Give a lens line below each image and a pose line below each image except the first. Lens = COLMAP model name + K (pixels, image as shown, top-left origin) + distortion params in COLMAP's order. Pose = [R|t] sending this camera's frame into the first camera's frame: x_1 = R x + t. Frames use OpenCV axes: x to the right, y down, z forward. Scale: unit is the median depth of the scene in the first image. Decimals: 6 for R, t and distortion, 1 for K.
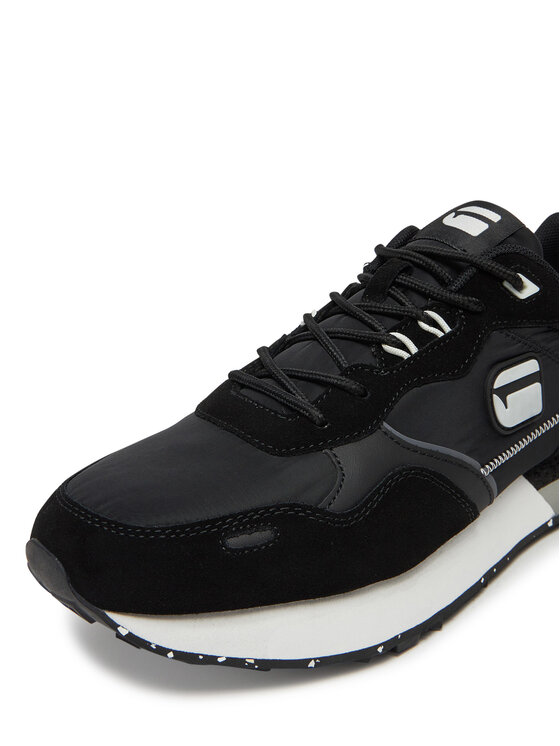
lens RADIAL K [[1180.3, 0, 280.0], [0, 1180.3, 373.0], [0, 0, 1]] dist [-0.130686, -0.026209]
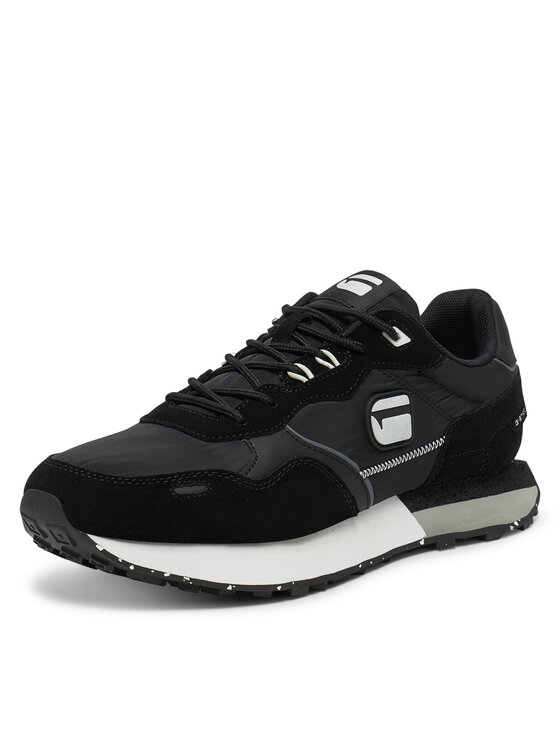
lens RADIAL K [[1402.2, 0, 280.0], [0, 1402.2, 373.0], [0, 0, 1]] dist [0.009383, 0.000458]
pose [[0.995764, 0.041440, 0.082081, -0.049357], [-0.033262, 0.994569, -0.098617, 0.129128], [-0.085722, 0.095469, 0.991735, -0.544277]]
